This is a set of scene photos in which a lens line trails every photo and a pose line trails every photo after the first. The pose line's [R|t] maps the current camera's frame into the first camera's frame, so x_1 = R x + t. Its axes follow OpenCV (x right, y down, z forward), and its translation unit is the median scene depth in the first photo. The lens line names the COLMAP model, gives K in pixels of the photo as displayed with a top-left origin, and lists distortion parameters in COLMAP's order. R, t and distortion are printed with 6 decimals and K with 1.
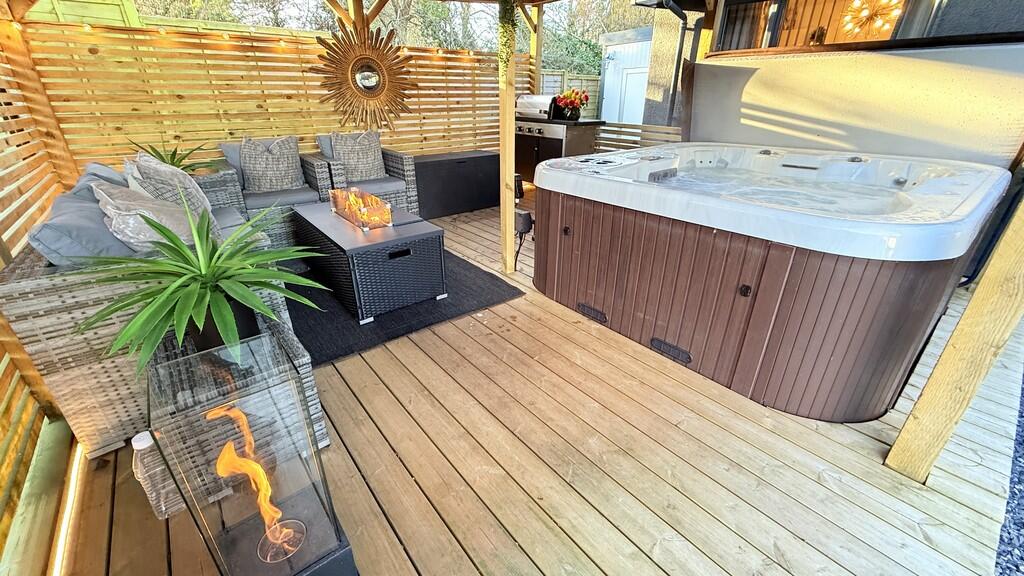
lens RADIAL K [[410.3, 0, 510.0], [0, 410.3, 287.1], [0, 0, 1]] dist [0.002850, 0.000125]
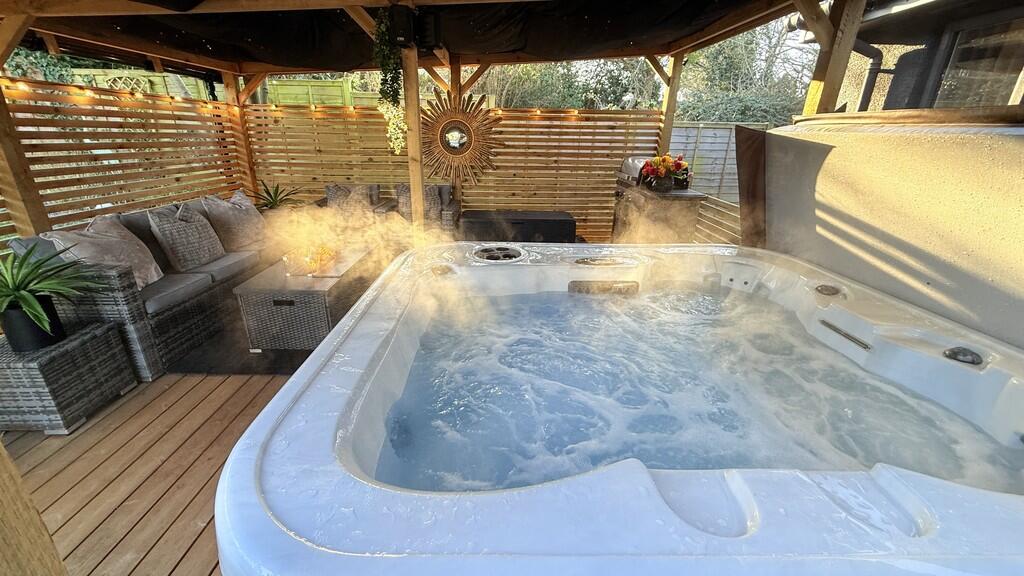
lens RADIAL K [[412.7, 0, 507.8], [0, 412.7, 285.7], [0, 0, 1]] dist [0.008969, 0.000131]
pose [[0.785566, 0.230783, -0.574130, 0.495074], [-0.278042, 0.960552, 0.005677, -0.176473], [0.552792, 0.155173, 0.818745, 0.236053]]
